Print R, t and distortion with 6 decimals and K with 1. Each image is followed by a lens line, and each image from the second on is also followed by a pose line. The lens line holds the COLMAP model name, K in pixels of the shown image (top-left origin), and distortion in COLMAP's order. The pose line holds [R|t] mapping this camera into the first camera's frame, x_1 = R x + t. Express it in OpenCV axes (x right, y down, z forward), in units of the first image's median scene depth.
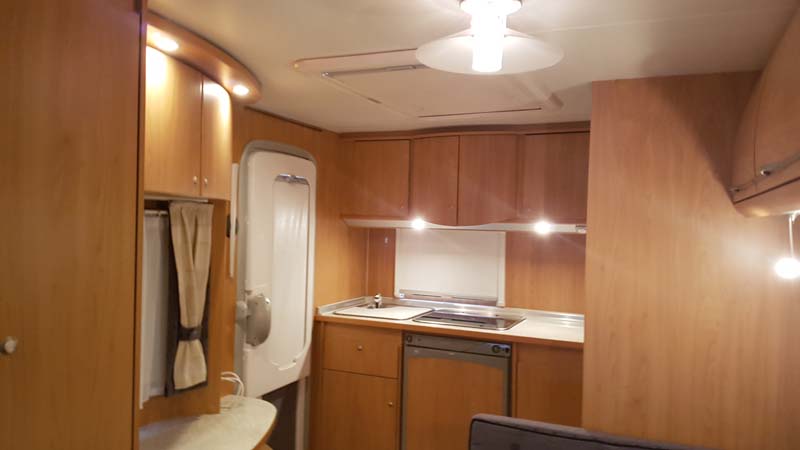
lens RADIAL K [[611.7, 0, 400.0], [0, 611.7, 225.0], [0, 0, 1]] dist [0.007350, -0.000743]
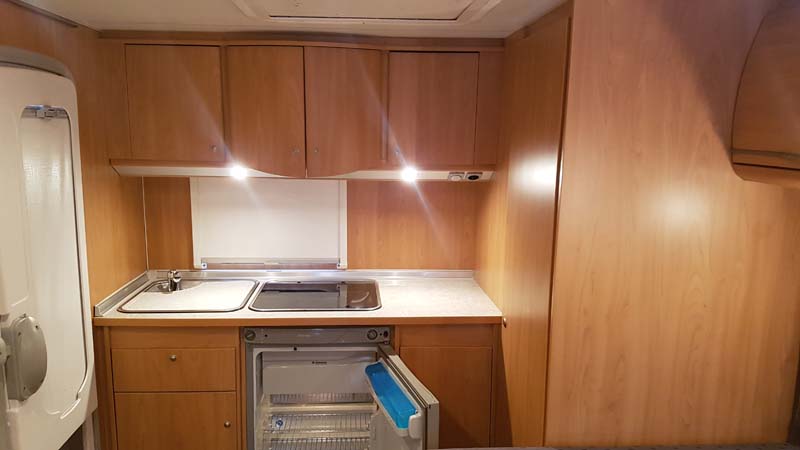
lens RADIAL K [[620.2, 0, 398.5], [0, 620.2, 240.9], [0, 0, 1]] dist [0.175983, -0.383026]
pose [[0.886941, -0.089129, 0.453202, -0.153183], [0.007937, 0.984001, 0.177985, -0.054595], [-0.461815, -0.154265, 0.873458, 0.281435]]
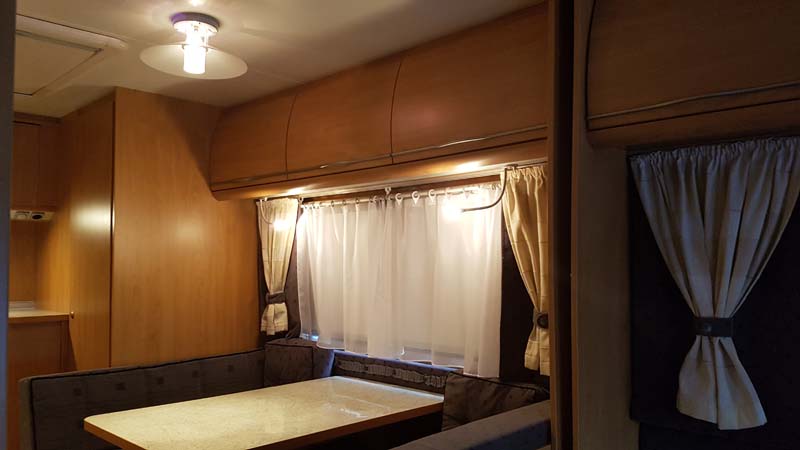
lens RADIAL K [[622.0, 0, 398.5], [0, 622.0, 241.3], [0, 0, 1]] dist [-0.005034, -0.002151]
pose [[0.363952, 0.000818, 0.931417, -0.443261], [0.014215, 0.999878, -0.006432, 0.064996], [-0.931309, 0.015582, 0.363896, 0.010782]]
